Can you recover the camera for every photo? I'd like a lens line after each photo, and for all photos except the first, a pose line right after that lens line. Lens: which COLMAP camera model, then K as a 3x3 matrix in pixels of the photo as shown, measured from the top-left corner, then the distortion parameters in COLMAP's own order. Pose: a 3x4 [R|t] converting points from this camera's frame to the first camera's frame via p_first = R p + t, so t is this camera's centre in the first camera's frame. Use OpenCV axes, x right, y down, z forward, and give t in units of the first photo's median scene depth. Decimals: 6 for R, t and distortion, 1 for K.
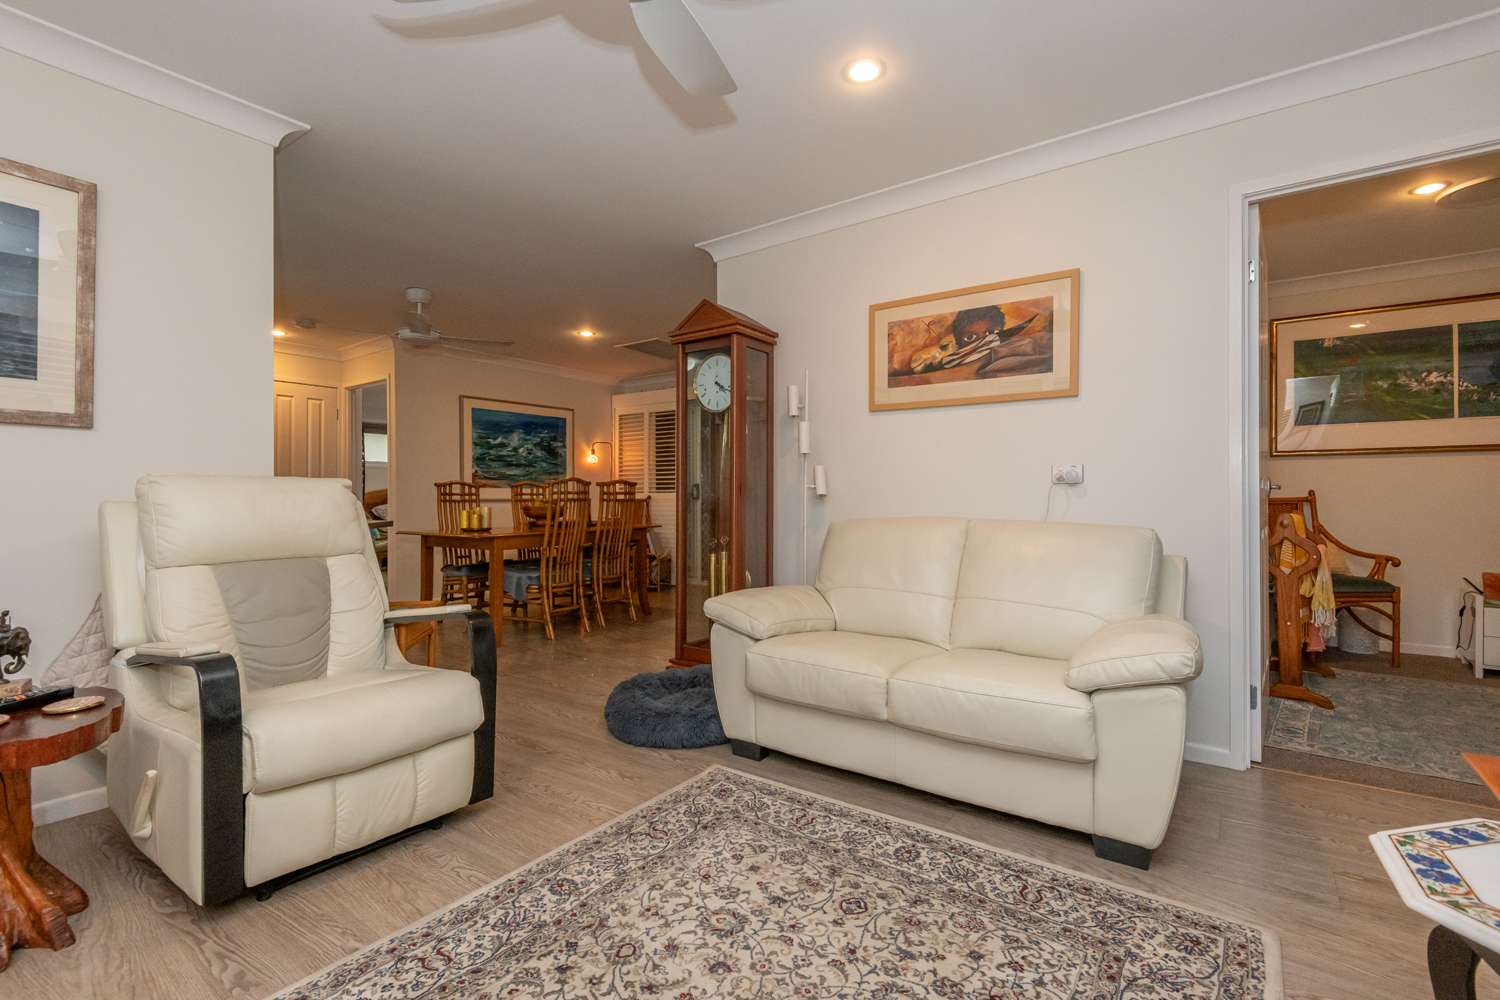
lens RADIAL K [[685.2, 0, 752.8], [0, 685.2, 493.1], [0, 0, 1]] dist [-0.001097, -0.000916]
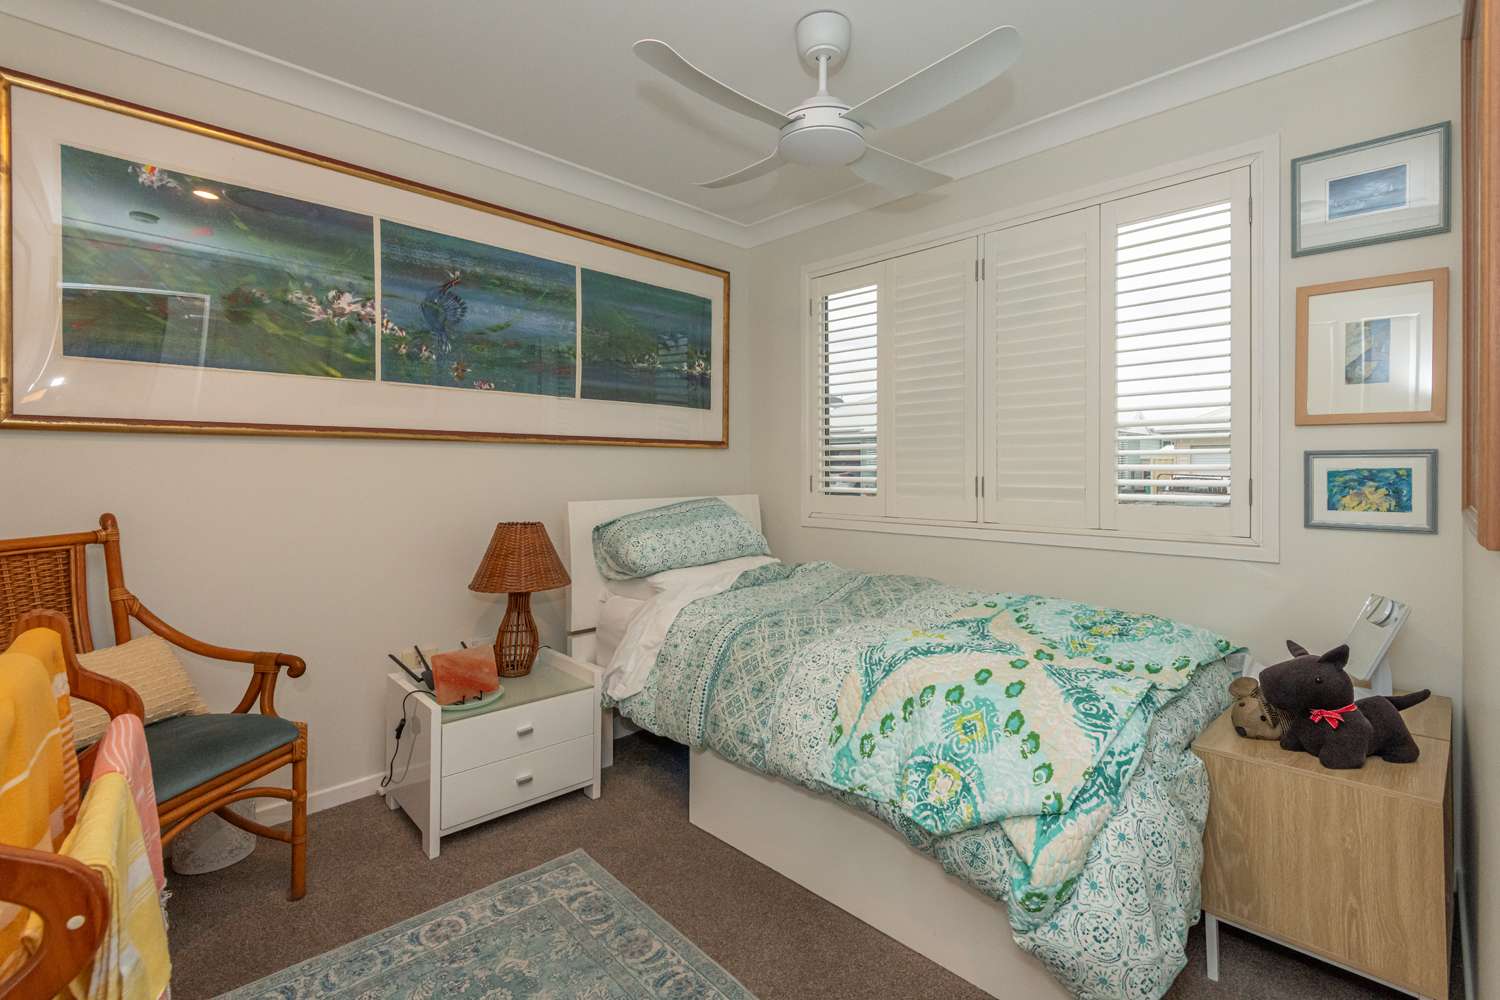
lens RADIAL K [[685.2, 0, 765.5], [0, 685.2, 476.0], [0, 0, 1]] dist [-0.001097, -0.000916]
pose [[0.150351, -0.000837, 0.988632, 0.503388], [0.001929, 0.999998, 0.000553, -0.028994], [-0.988631, 0.001824, 0.150352, 0.586498]]
